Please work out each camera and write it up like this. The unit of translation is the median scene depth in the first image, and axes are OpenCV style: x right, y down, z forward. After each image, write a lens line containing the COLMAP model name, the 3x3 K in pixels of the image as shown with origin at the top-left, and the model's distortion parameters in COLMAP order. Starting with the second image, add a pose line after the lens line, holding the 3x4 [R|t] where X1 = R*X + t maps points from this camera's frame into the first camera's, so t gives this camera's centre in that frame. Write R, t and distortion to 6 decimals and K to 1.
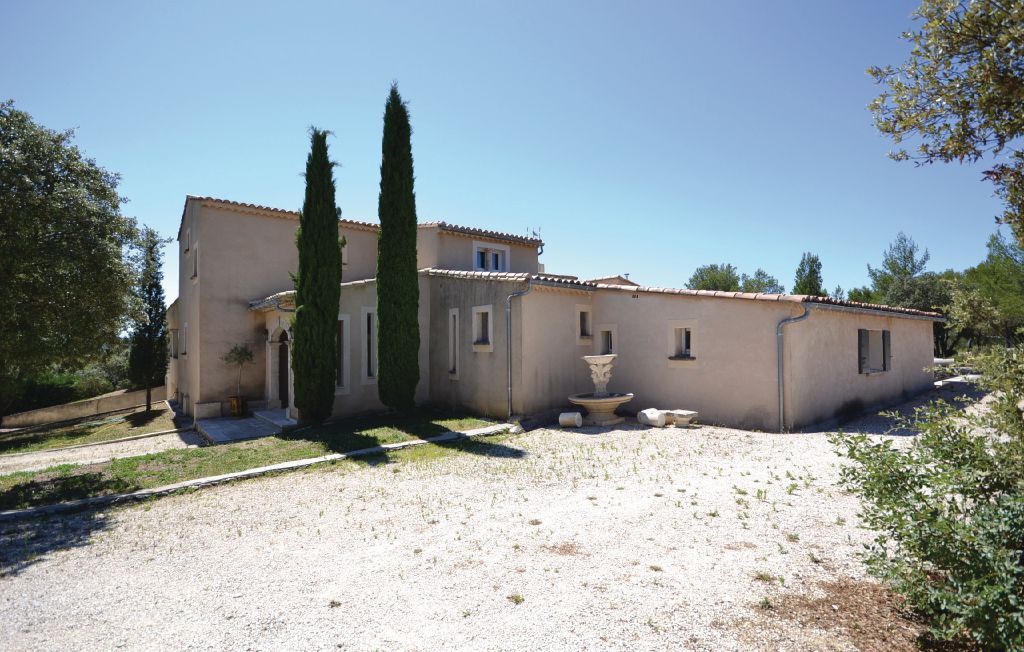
lens RADIAL K [[449.2, 0, 508.4], [0, 449.2, 329.8], [0, 0, 1]] dist [-0.001132, -0.000403]
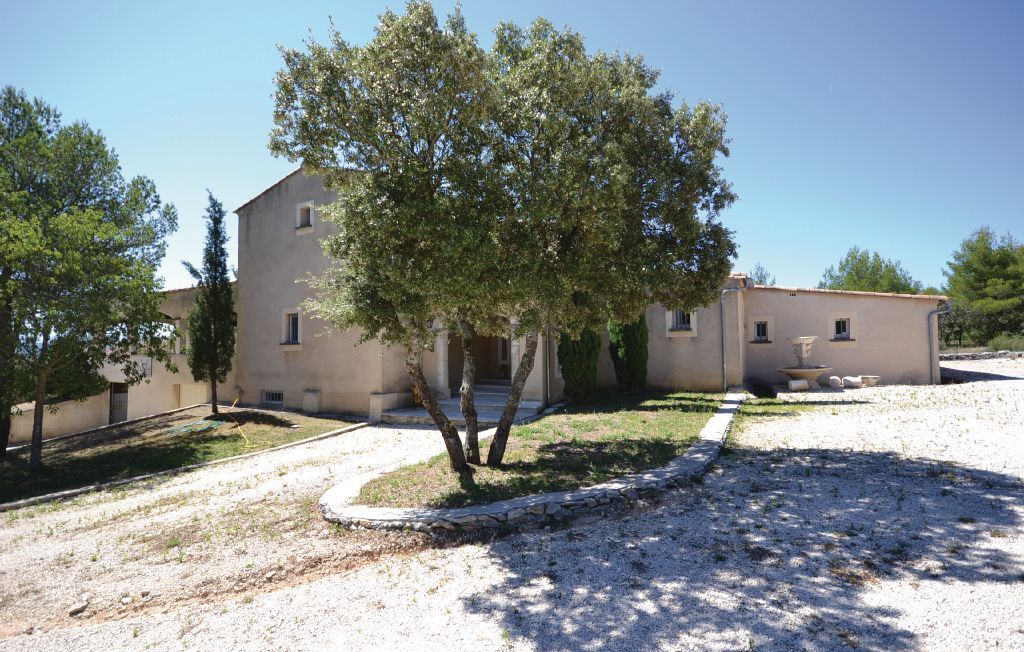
lens RADIAL K [[449.2, 0, 508.4], [0, 449.2, 329.8], [0, 0, 1]] dist [-0.001132, -0.000403]
pose [[0.931225, 0.013555, 0.364193, -0.977313], [-0.008529, 0.999845, -0.015404, 0.055232], [-0.364346, 0.011239, 0.931196, 0.062084]]
